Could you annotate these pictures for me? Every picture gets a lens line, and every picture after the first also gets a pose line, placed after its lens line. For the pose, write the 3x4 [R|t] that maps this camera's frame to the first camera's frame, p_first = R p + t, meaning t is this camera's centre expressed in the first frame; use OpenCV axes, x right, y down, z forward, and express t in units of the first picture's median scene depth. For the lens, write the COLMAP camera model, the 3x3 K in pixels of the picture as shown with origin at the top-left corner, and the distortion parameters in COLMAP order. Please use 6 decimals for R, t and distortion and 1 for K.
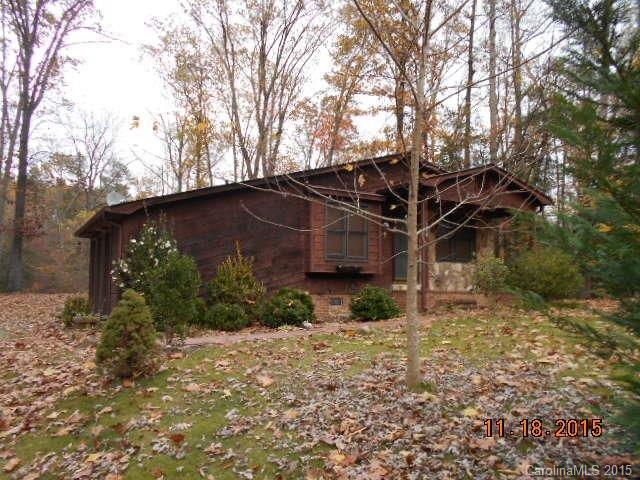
lens RADIAL K [[510.9, 0, 320.0], [0, 510.9, 240.0], [0, 0, 1]] dist [-0.035344, -0.000381]
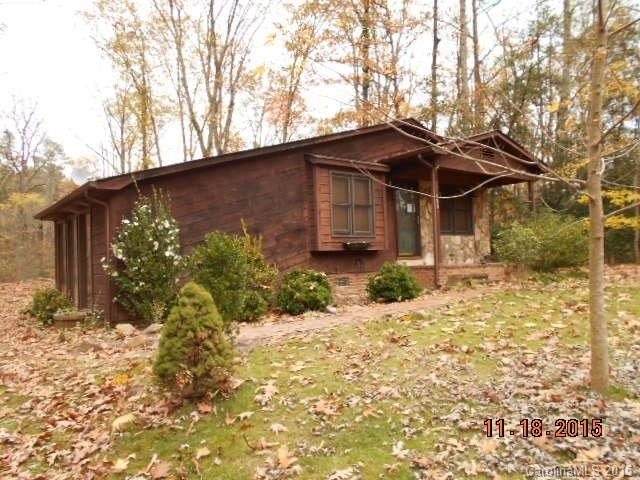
lens RADIAL K [[509.0, 0, 320.1], [0, 509.0, 246.8], [0, 0, 1]] dist [-0.079216, 0.088088]
pose [[0.992735, -0.034739, 0.115200, -0.116416], [0.027960, 0.997810, 0.059946, 0.002007], [-0.117031, -0.056290, 0.991532, 0.102558]]
